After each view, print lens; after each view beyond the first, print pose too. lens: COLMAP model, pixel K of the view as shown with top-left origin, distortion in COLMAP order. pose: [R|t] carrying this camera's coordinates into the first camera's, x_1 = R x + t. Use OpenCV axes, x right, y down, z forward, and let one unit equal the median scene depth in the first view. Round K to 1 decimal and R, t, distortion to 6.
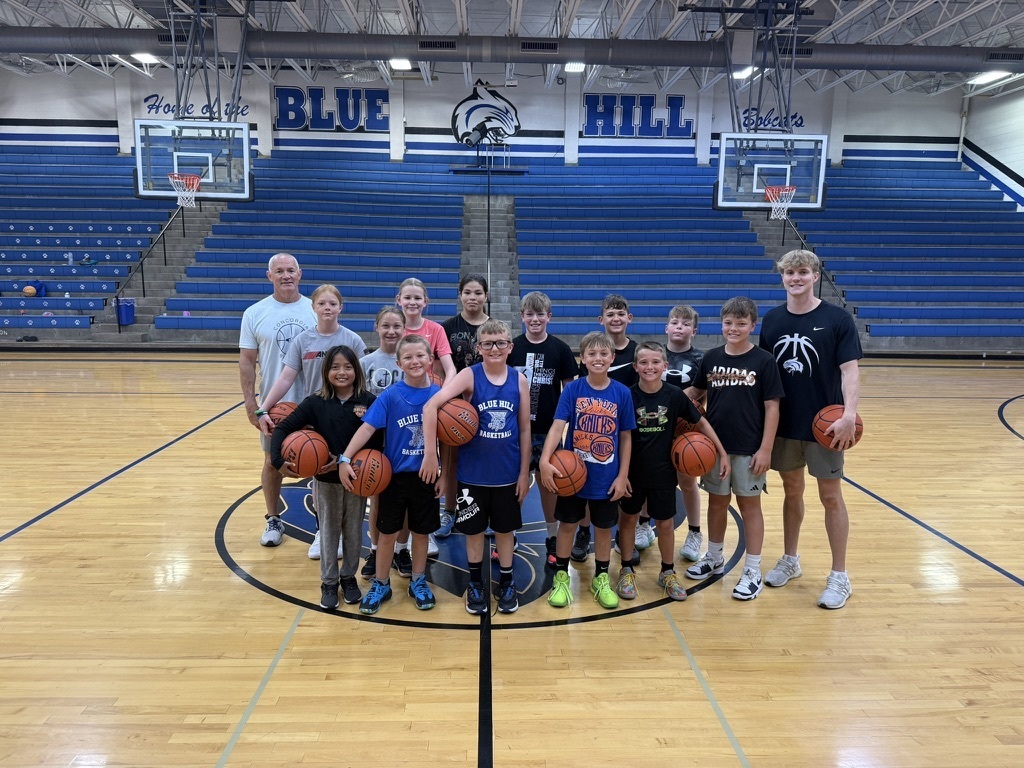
lens RADIAL K [[704.3, 0, 510.3], [0, 704.3, 388.2], [0, 0, 1]] dist [0.047991, -0.060617]
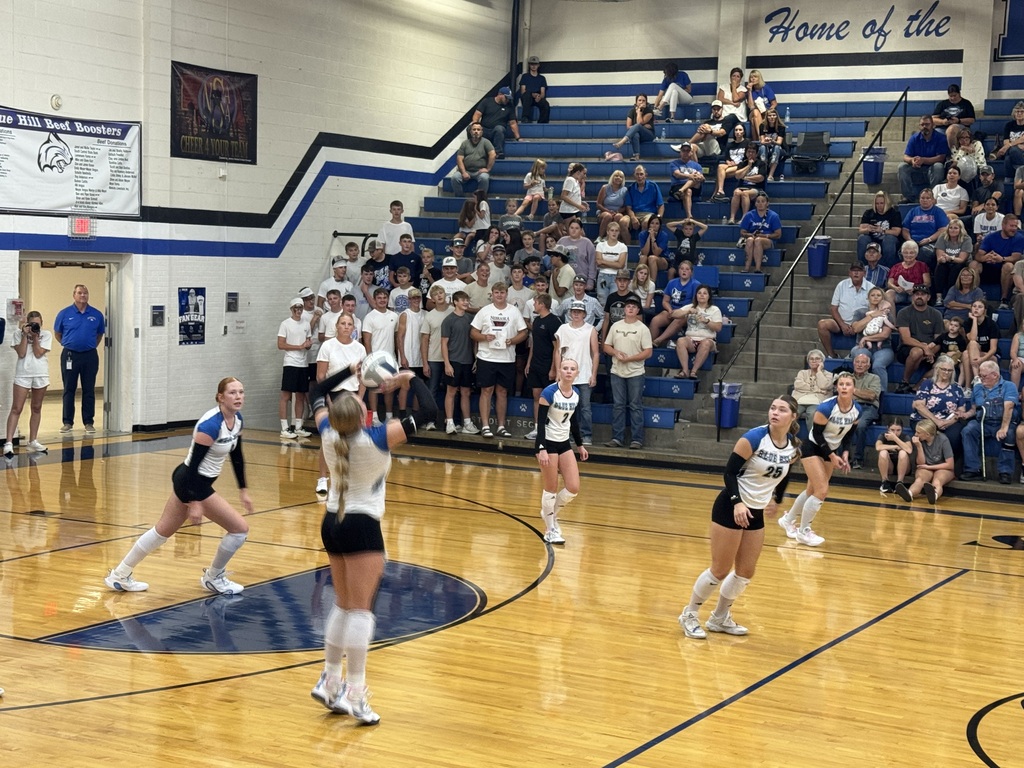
lens RADIAL K [[1732.4, 0, 512.0], [0, 1732.4, 384.0], [0, 0, 1]] dist [0.087504, 0.044480]
pose [[0.855661, 0.056550, -0.514438, 0.034519], [-0.111362, 0.990846, -0.076309, 0.003716], [0.505413, 0.122584, 0.854126, -0.241709]]
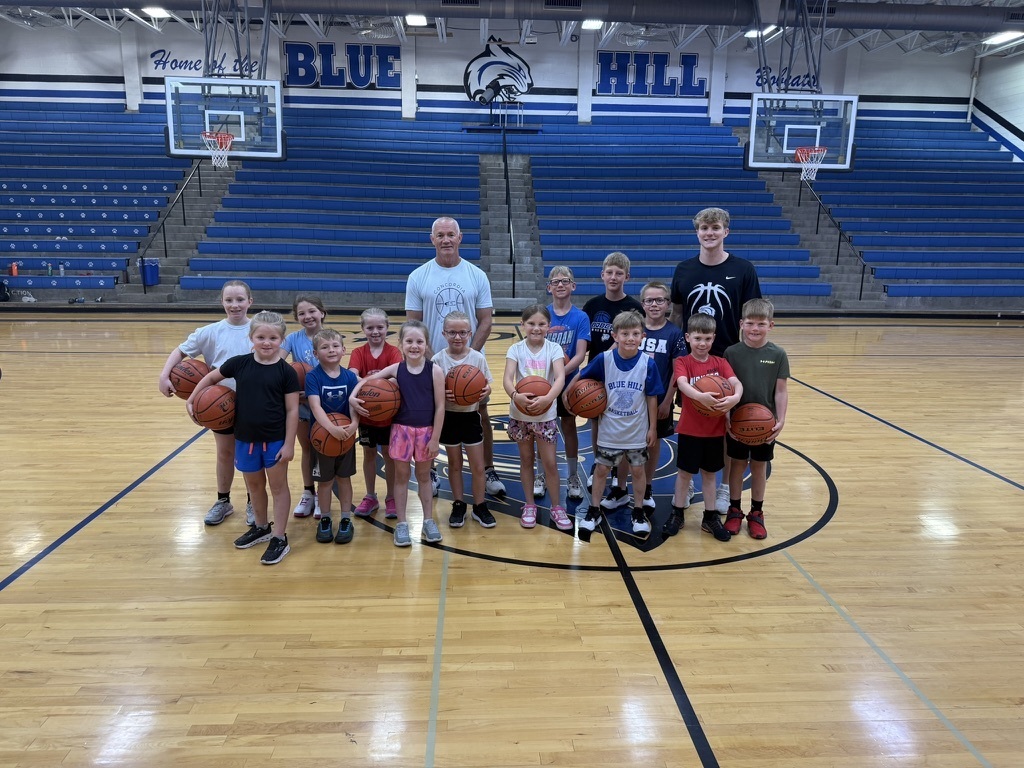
lens RADIAL K [[706.5, 0, 510.9], [0, 706.5, 378.3], [0, 0, 1]] dist [0.030604, -0.036252]
pose [[0.999818, -0.002670, 0.018886, -0.039772], [0.001903, 0.999176, 0.040546, 0.001292], [-0.018978, -0.040503, 0.998999, -0.008278]]
